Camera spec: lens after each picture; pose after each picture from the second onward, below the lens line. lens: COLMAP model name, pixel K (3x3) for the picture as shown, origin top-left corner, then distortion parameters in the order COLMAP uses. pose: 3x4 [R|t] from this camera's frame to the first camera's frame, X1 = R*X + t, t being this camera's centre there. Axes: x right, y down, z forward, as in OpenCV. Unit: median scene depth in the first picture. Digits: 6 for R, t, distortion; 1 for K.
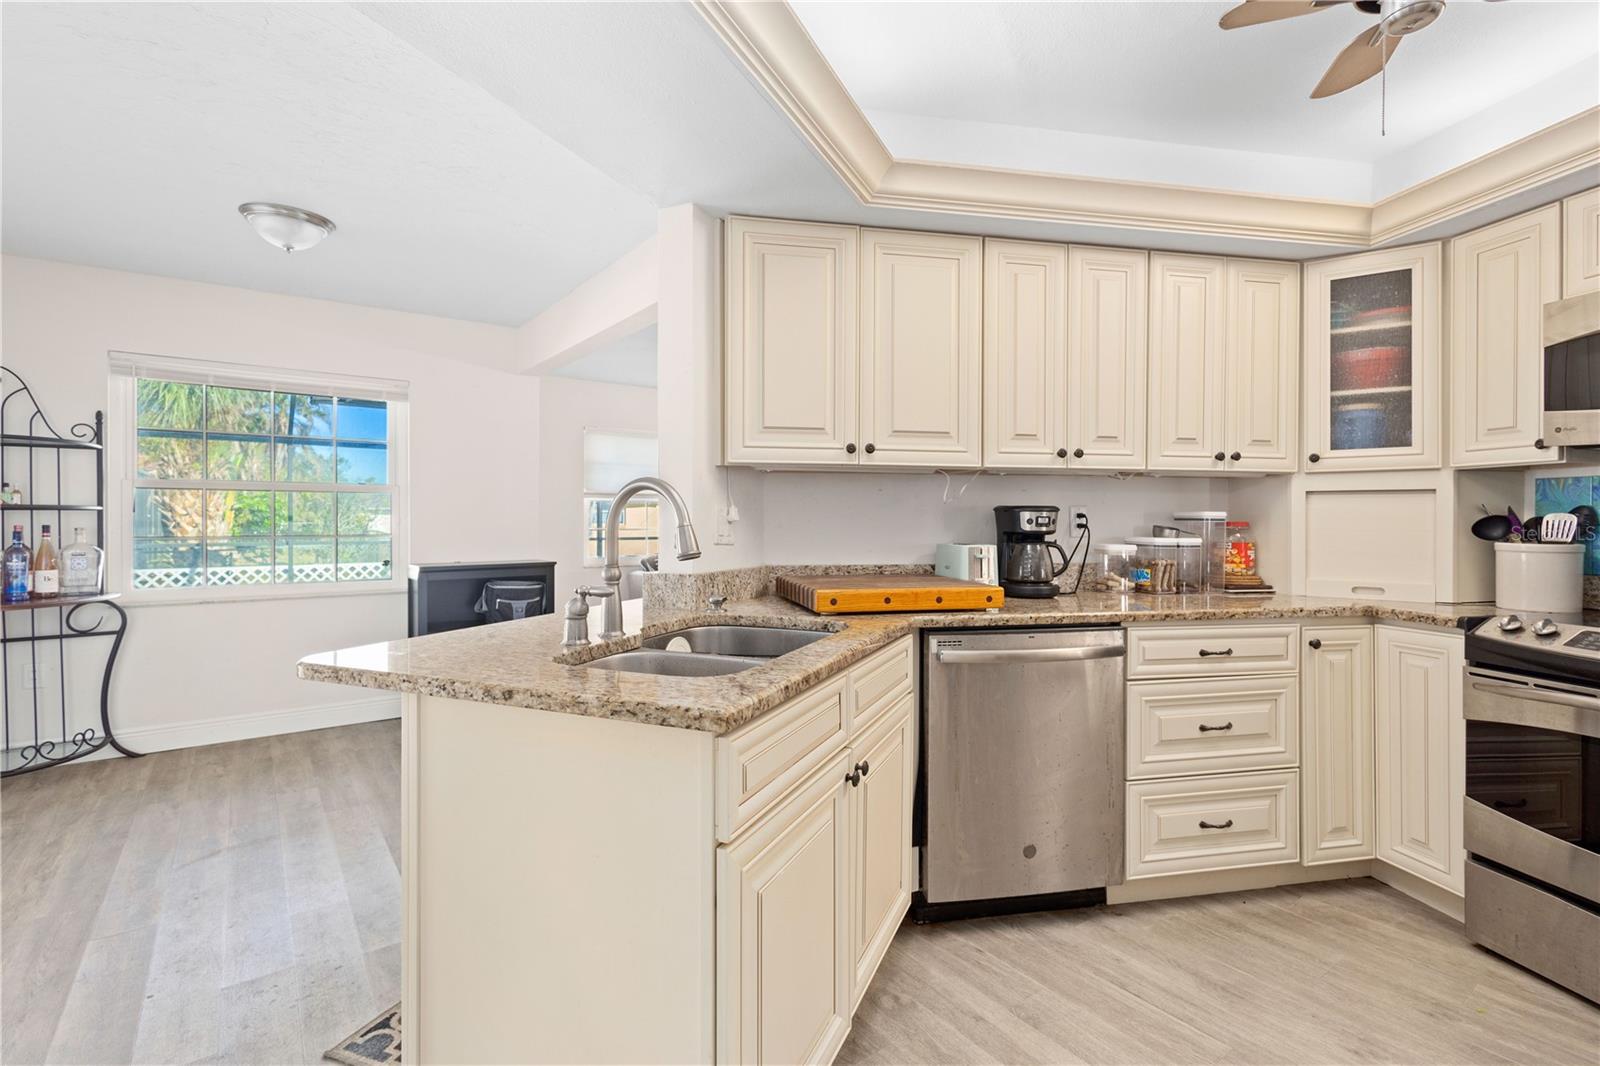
lens RADIAL K [[741.5, 0, 799.0], [0, 741.5, 520.3], [0, 0, 1]] dist [0.012065, -0.000178]
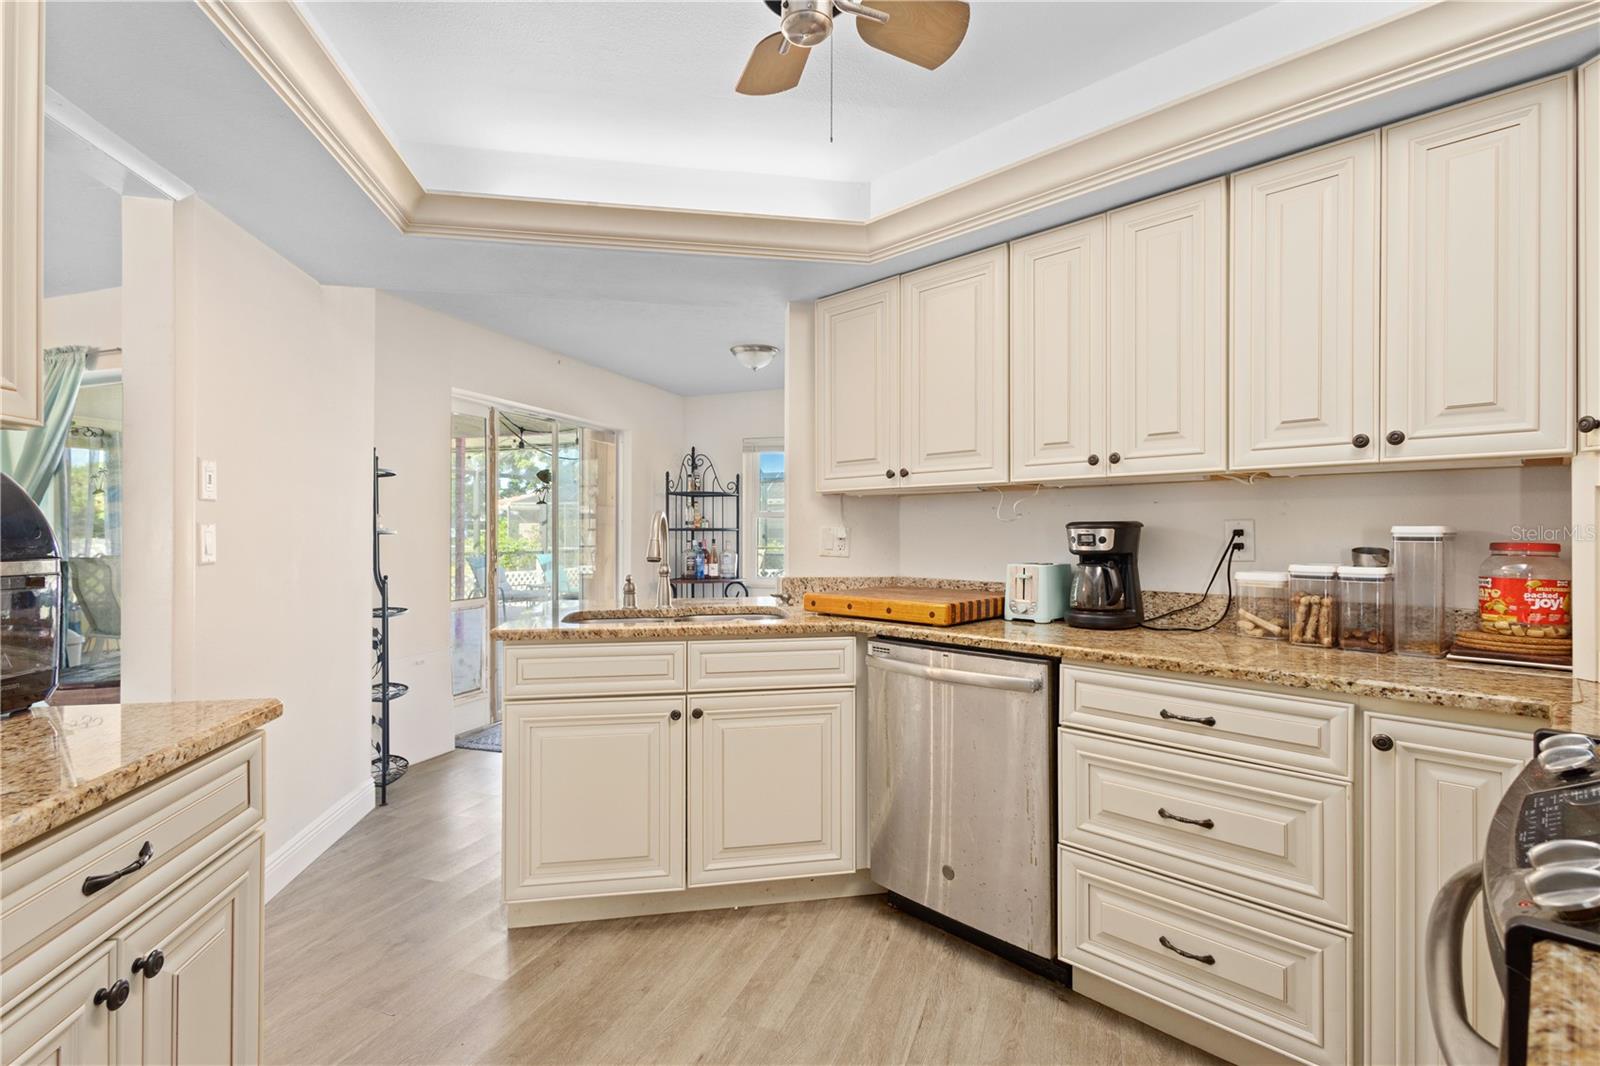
lens RADIAL K [[741.5, 0, 795.4], [0, 741.5, 528.8], [0, 0, 1]] dist [0.012065, -0.000178]
pose [[0.548543, -0.007322, -0.836090, 0.870238], [-0.000802, 0.999957, -0.009284, -0.002783], [0.836122, 0.005763, 0.548514, 0.240668]]
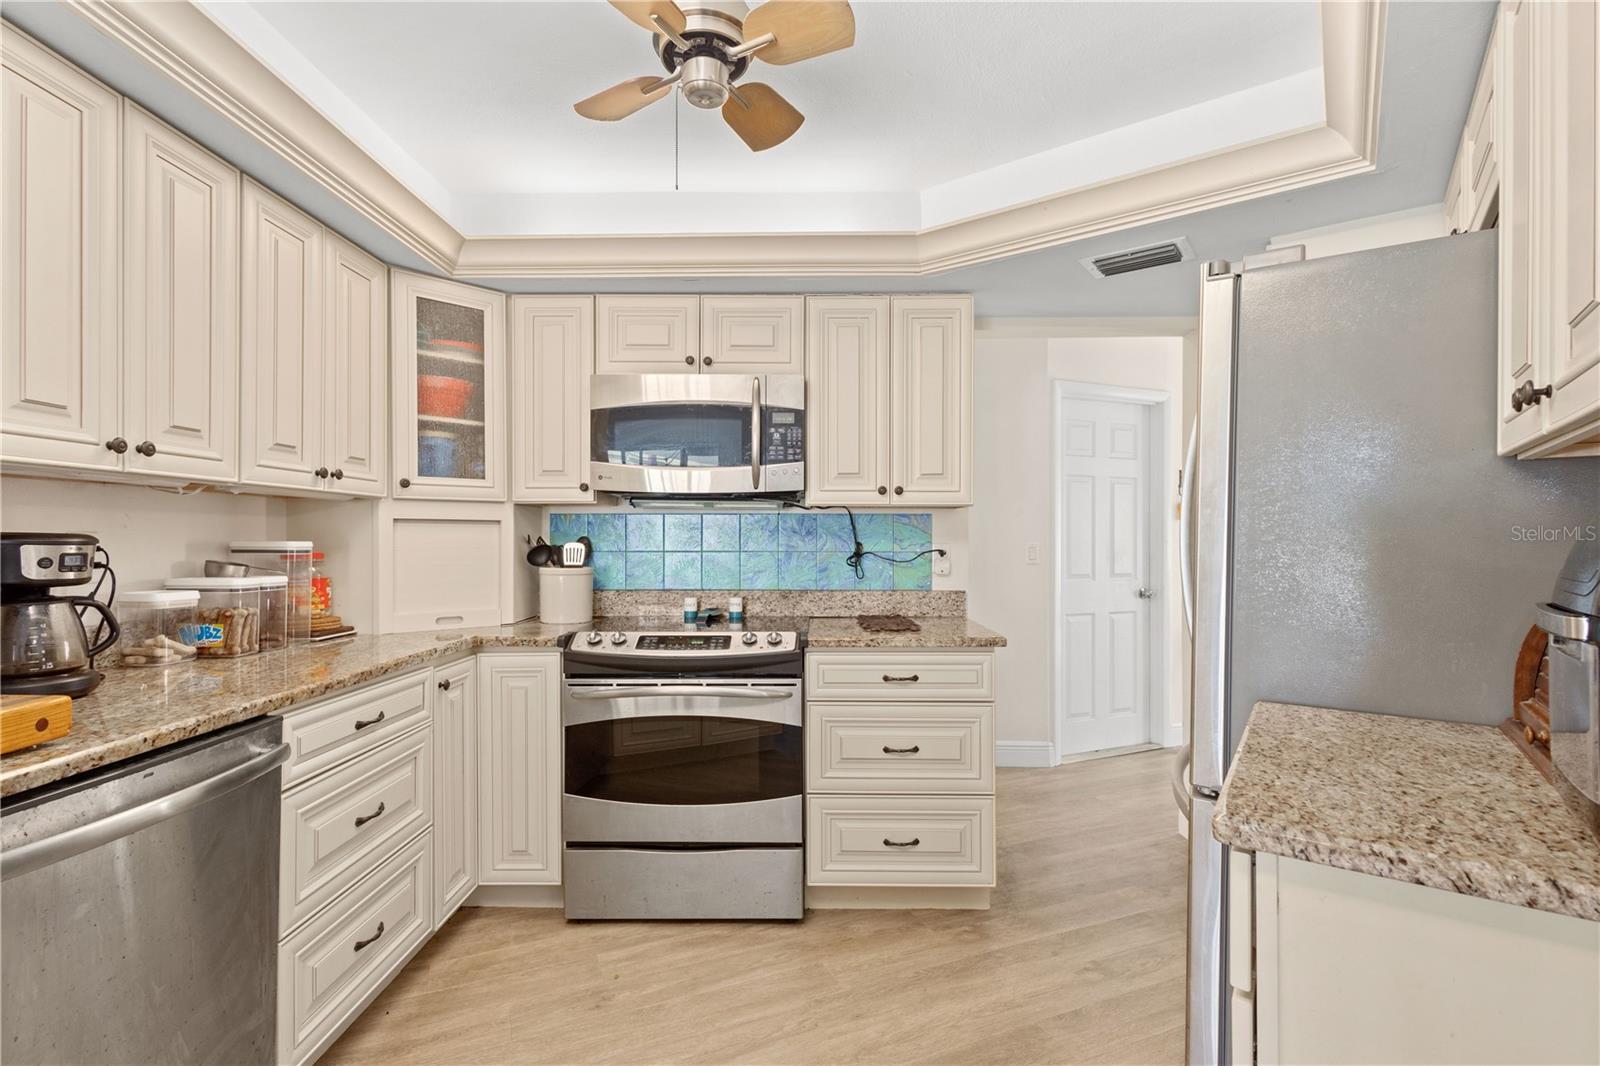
lens RADIAL K [[741.5, 0, 799.8], [0, 741.5, 536.0], [0, 0, 1]] dist [0.012065, -0.000178]
pose [[0.216911, 0.001207, 0.976191, -0.108206], [0.003052, 0.999994, -0.001915, -0.015493], [-0.976187, 0.003395, 0.216906, 0.338564]]
